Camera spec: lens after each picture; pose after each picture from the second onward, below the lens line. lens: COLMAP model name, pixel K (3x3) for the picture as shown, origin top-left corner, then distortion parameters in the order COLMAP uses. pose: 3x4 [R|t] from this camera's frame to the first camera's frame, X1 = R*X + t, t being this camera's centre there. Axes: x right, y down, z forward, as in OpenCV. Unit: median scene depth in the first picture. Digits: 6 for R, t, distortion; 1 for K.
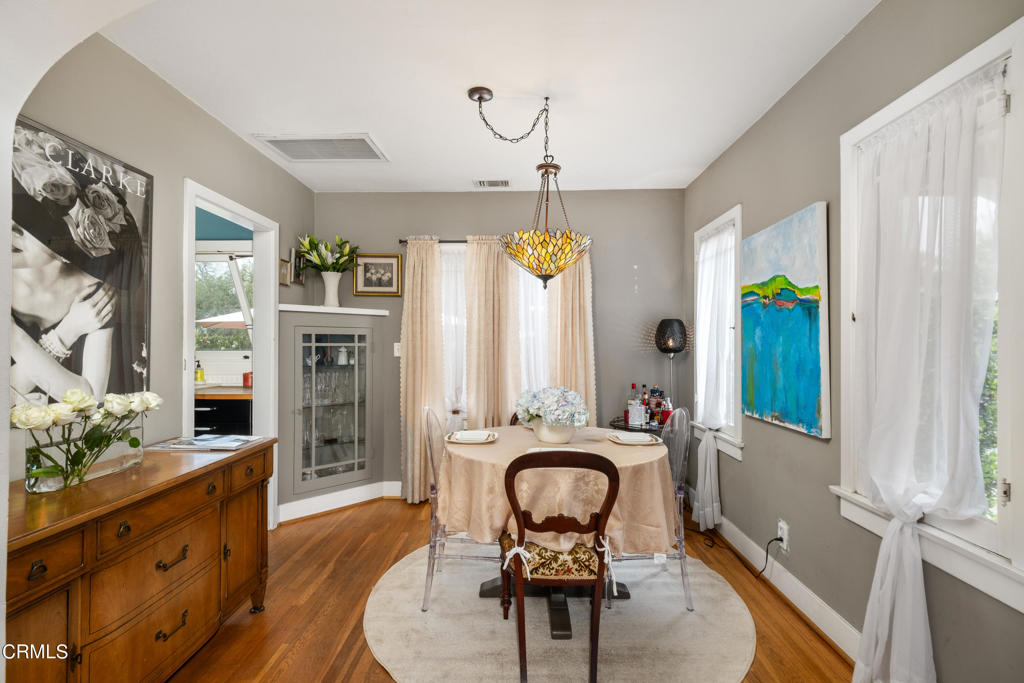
lens RADIAL K [[474.0, 0, 512.0], [0, 474.0, 341.5], [0, 0, 1]] dist [-0.000515, -0.000110]
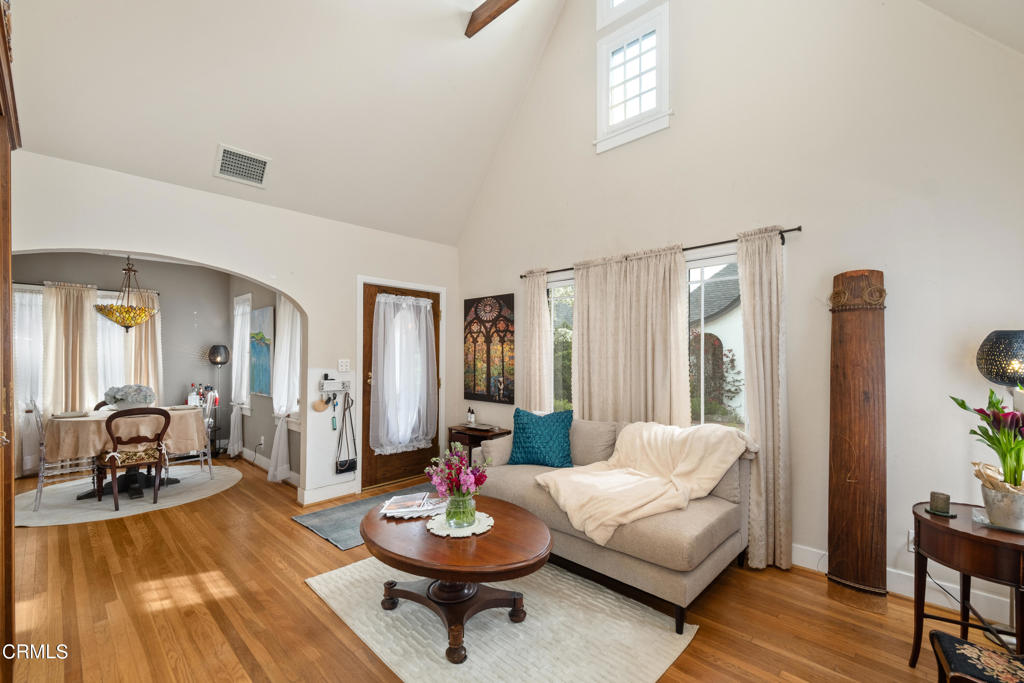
lens RADIAL K [[432.0, 0, 516.6], [0, 432.0, 351.2], [0, 0, 1]] dist [0.000100, 0.000028]
pose [[0.666108, 0.007995, 0.745812, -0.147871], [-0.008421, 0.999959, -0.003199, -0.036241], [-0.745808, -0.004150, 0.666148, -1.082469]]
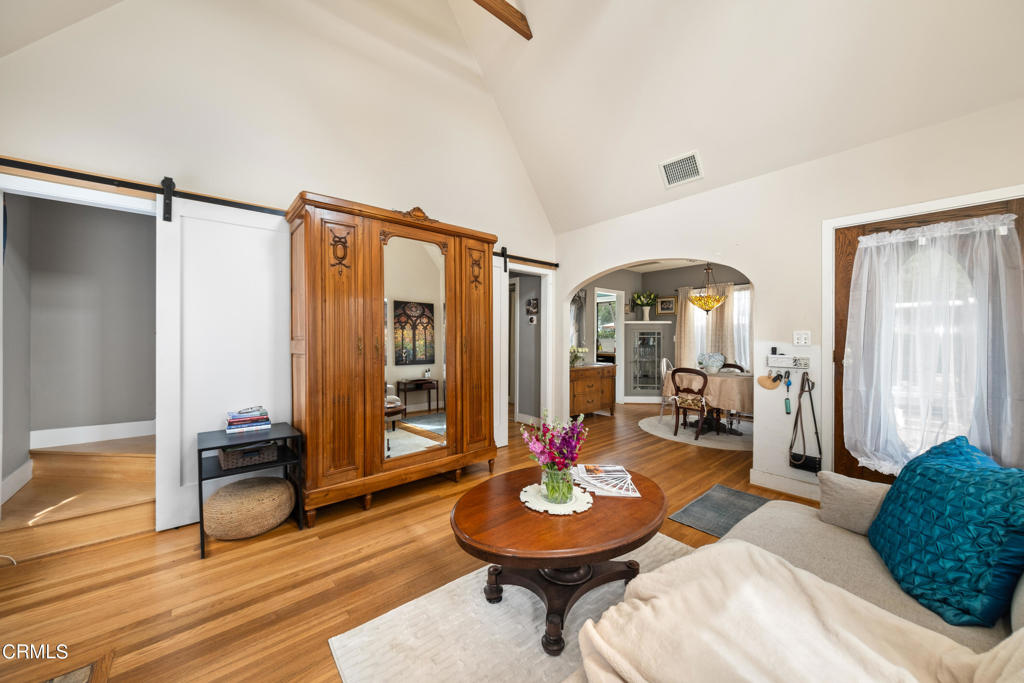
lens RADIAL K [[375.6, 0, 514.2], [0, 375.6, 337.2], [0, 0, 1]] dist [-0.000074, 0.000021]
pose [[0.671213, 0.000051, -0.741265, 0.725353], [0.004889, 0.999978, 0.004495, -0.001527], [0.741249, -0.006641, 0.671198, -0.971723]]
